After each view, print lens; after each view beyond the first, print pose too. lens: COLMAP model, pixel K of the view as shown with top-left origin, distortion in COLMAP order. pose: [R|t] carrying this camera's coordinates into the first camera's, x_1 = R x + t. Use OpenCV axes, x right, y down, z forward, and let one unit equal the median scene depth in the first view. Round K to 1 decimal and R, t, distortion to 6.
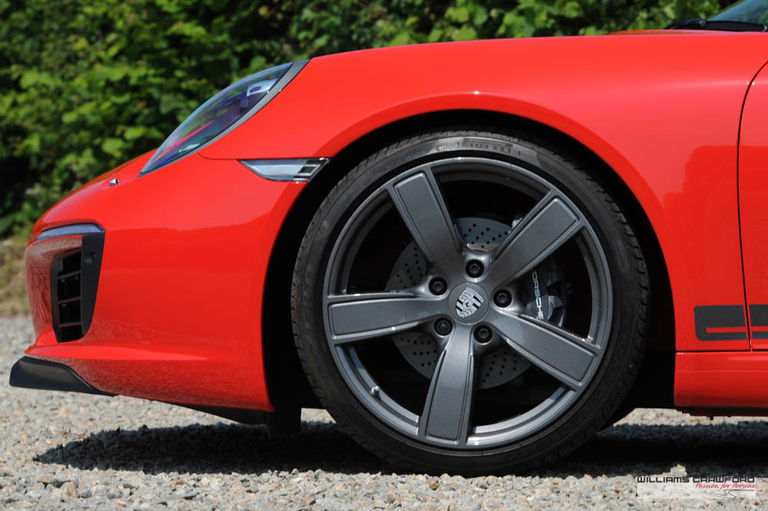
lens RADIAL K [[3288.0, 0, 384.4], [0, 3288.0, 255.4], [0, 0, 1]] dist [-0.116895, 0.000000]
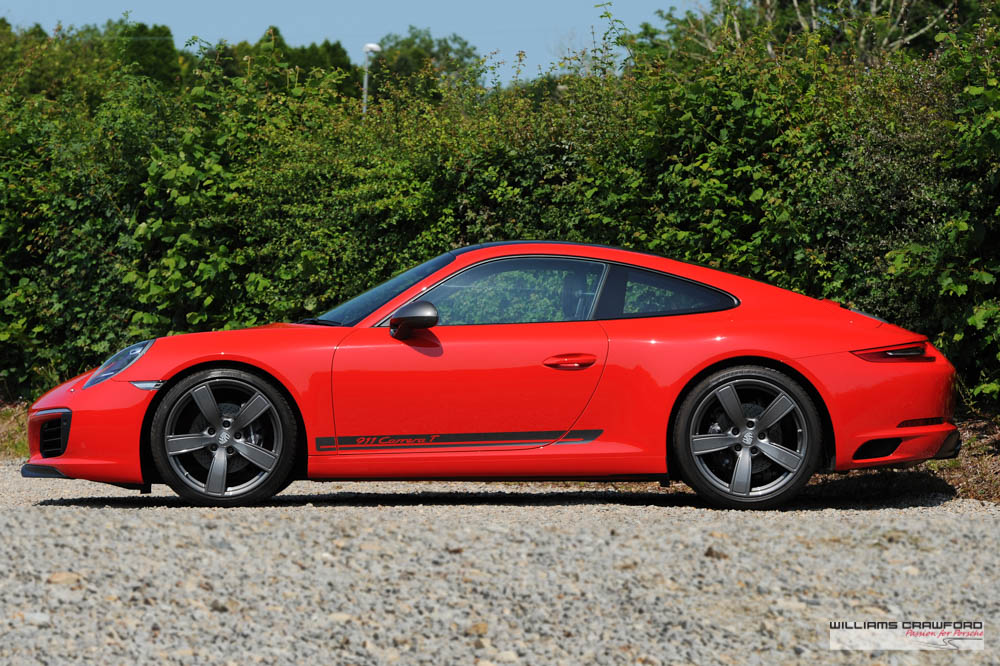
lens RADIAL K [[4281.3, 0, 500.1], [0, 4281.3, 333.3], [0, 0, 1]] dist [-0.116895, 0.000000]
pose [[0.990635, -0.015168, 0.135692, -0.202222], [0.016624, 0.999816, -0.009604, -0.029562], [-0.135521, 0.011770, 0.990705, -2.195900]]
